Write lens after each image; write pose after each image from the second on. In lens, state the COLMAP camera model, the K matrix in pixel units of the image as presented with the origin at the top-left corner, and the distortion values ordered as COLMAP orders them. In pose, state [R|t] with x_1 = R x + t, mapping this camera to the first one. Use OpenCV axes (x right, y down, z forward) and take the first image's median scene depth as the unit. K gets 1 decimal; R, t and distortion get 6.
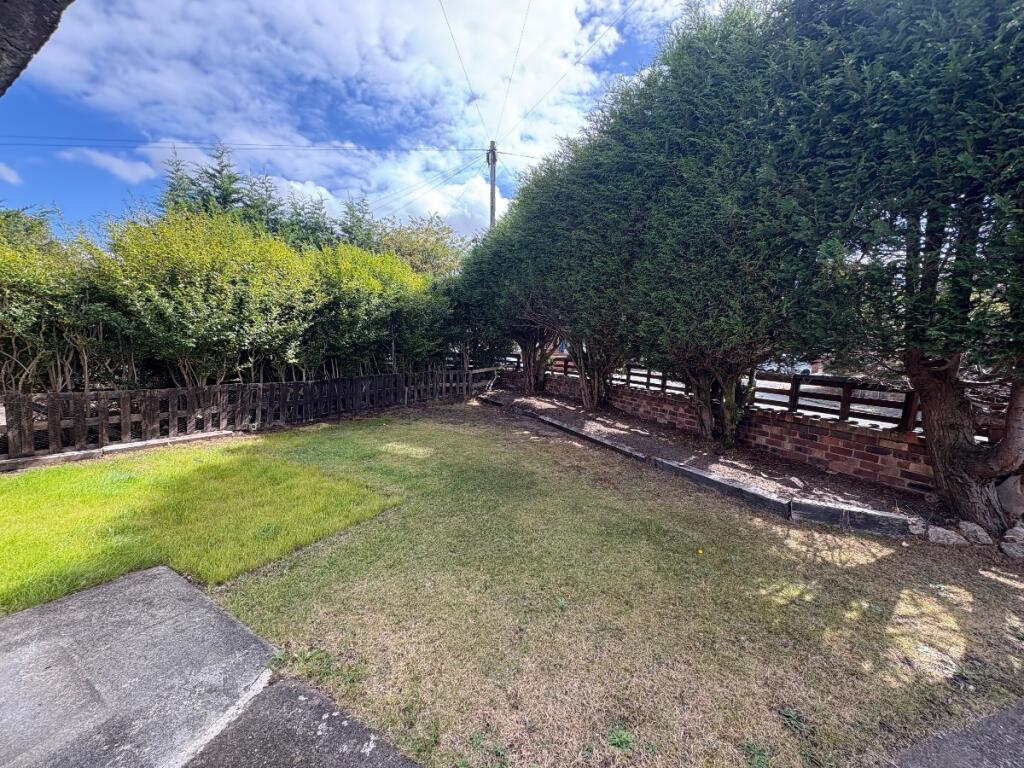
lens RADIAL K [[414.2, 0, 512.0], [0, 414.2, 384.0], [0, 0, 1]] dist [-0.001923, -0.000331]
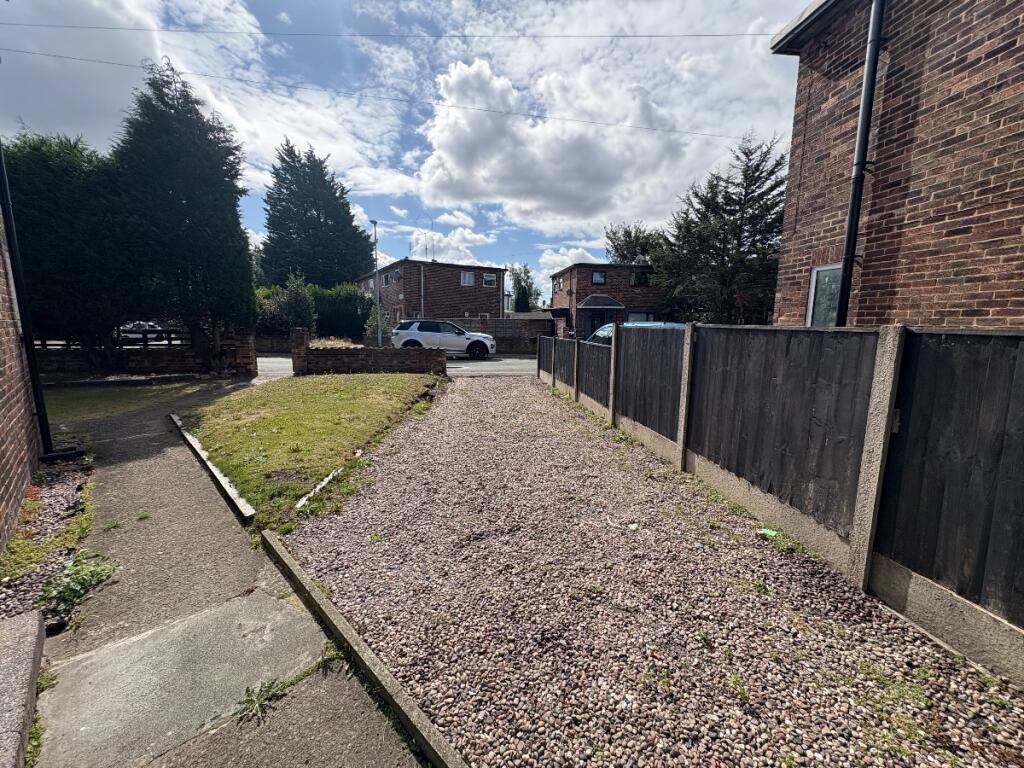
lens RADIAL K [[414.2, 0, 512.0], [0, 414.2, 384.0], [0, 0, 1]] dist [-0.001923, -0.000331]
pose [[0.262946, -0.165882, 0.950443, -0.813905], [0.090877, 0.984987, 0.146769, 0.106704], [-0.960521, 0.047781, 0.274074, -1.281587]]
